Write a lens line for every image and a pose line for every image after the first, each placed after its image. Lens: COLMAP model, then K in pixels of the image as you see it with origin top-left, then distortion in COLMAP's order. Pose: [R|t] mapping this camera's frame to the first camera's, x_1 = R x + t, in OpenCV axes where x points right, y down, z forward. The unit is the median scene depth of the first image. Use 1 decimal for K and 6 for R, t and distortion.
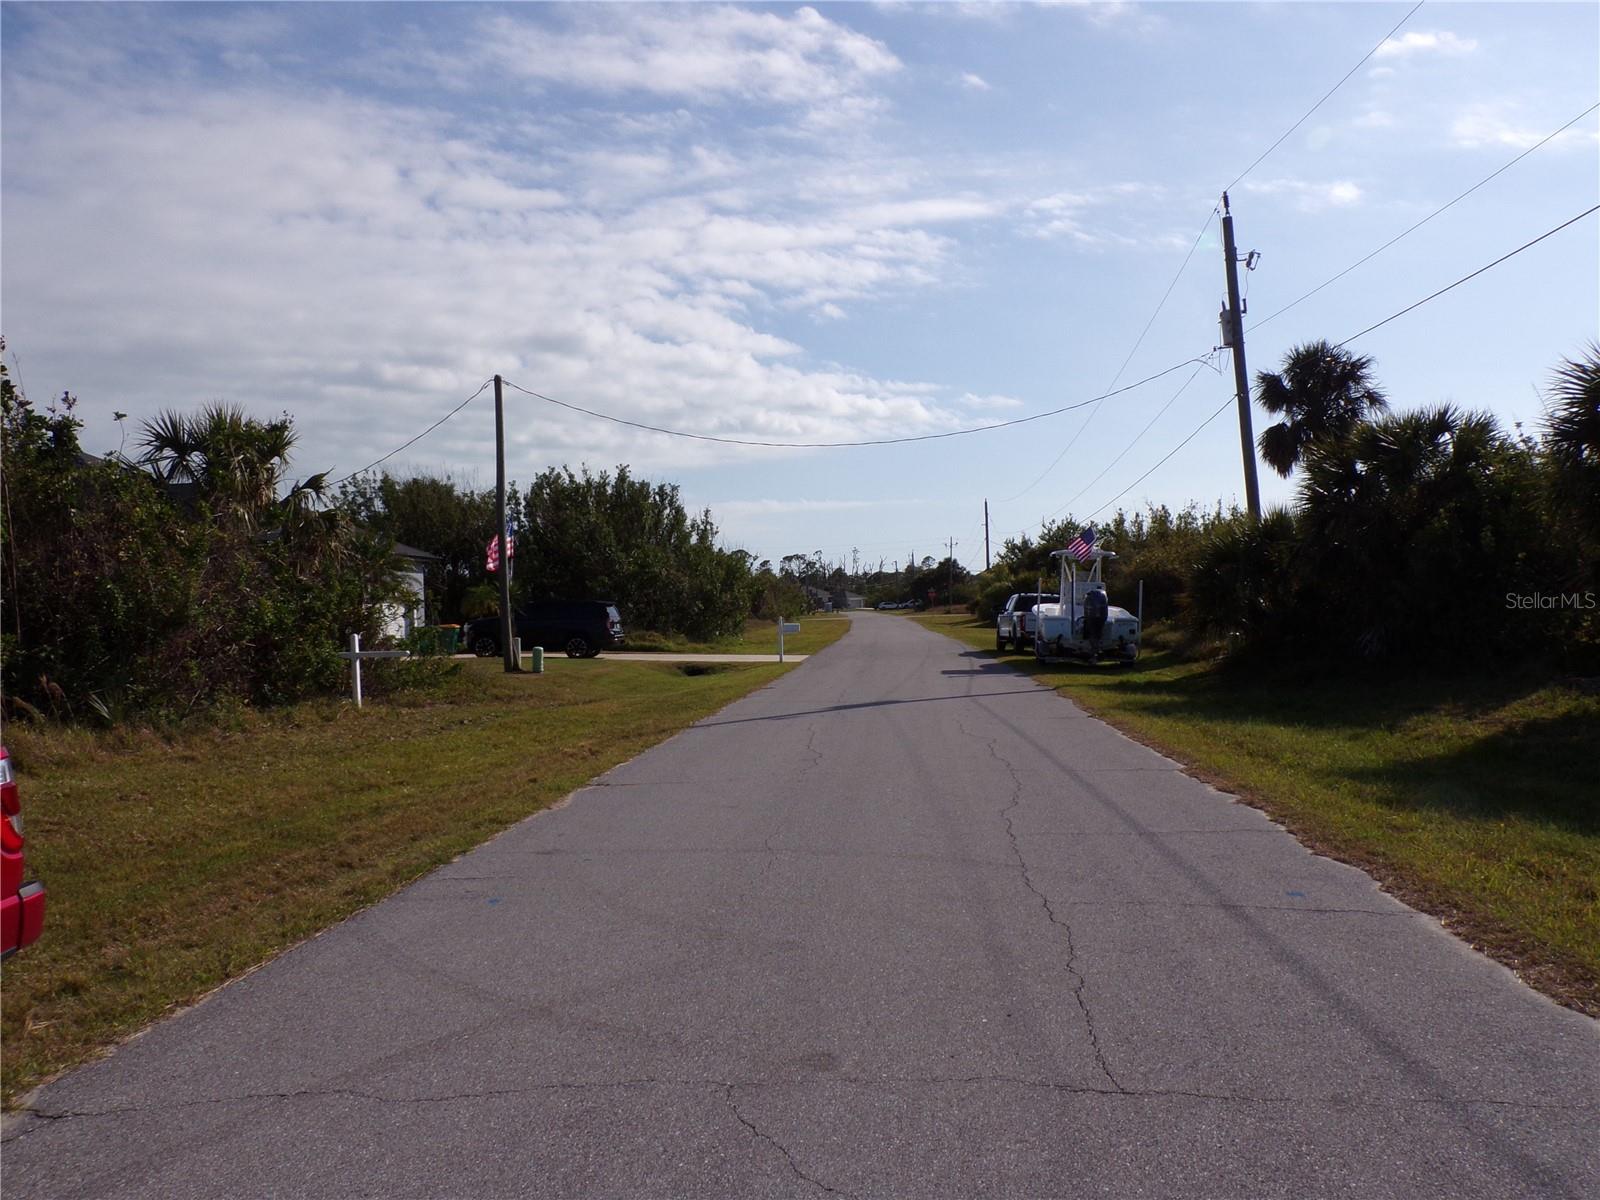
lens RADIAL K [[1337.6, 0, 800.1], [0, 1337.6, 599.1], [0, 0, 1]] dist [0.007310, 0.022338]
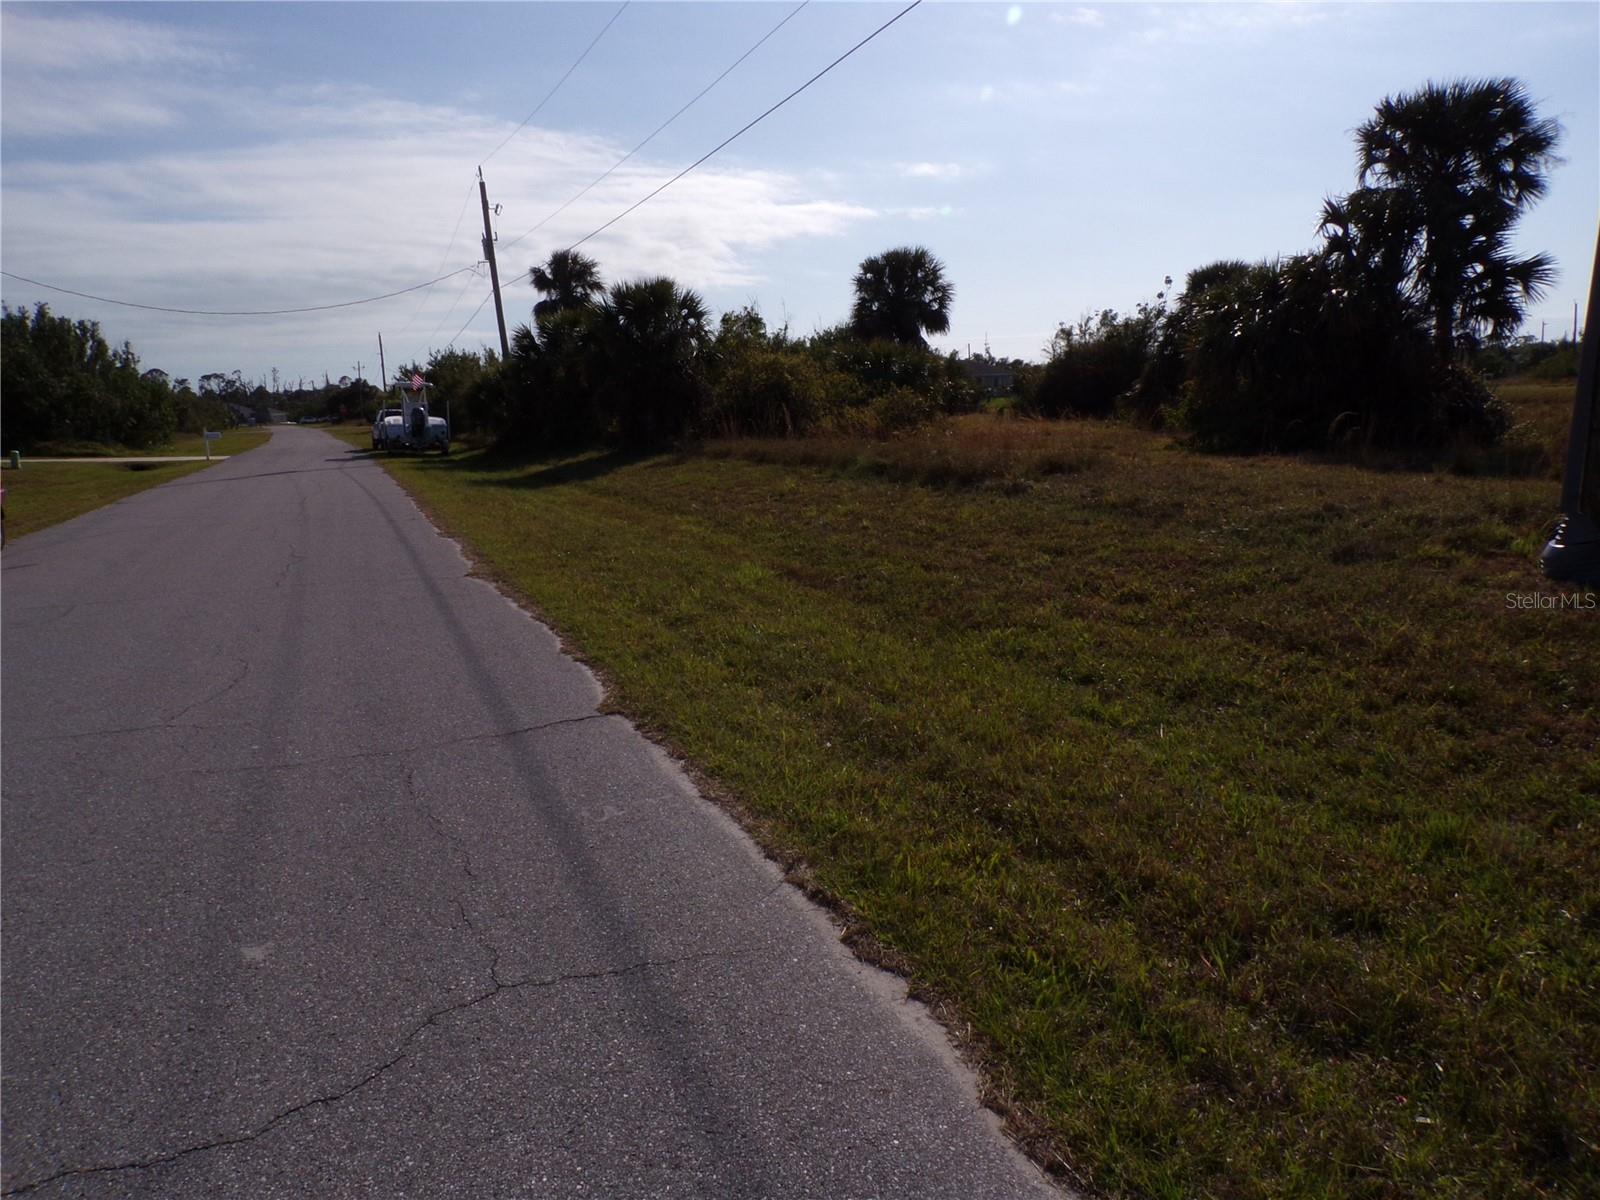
lens RADIAL K [[1096.7, 0, 797.0], [0, 1096.7, 595.8], [0, 0, 1]] dist [-0.002963, 0.009580]
pose [[0.888489, -0.086578, 0.450658, 0.002529], [0.010754, 0.985700, 0.168165, 0.000092], [-0.458773, -0.144566, 0.876714, -0.202334]]
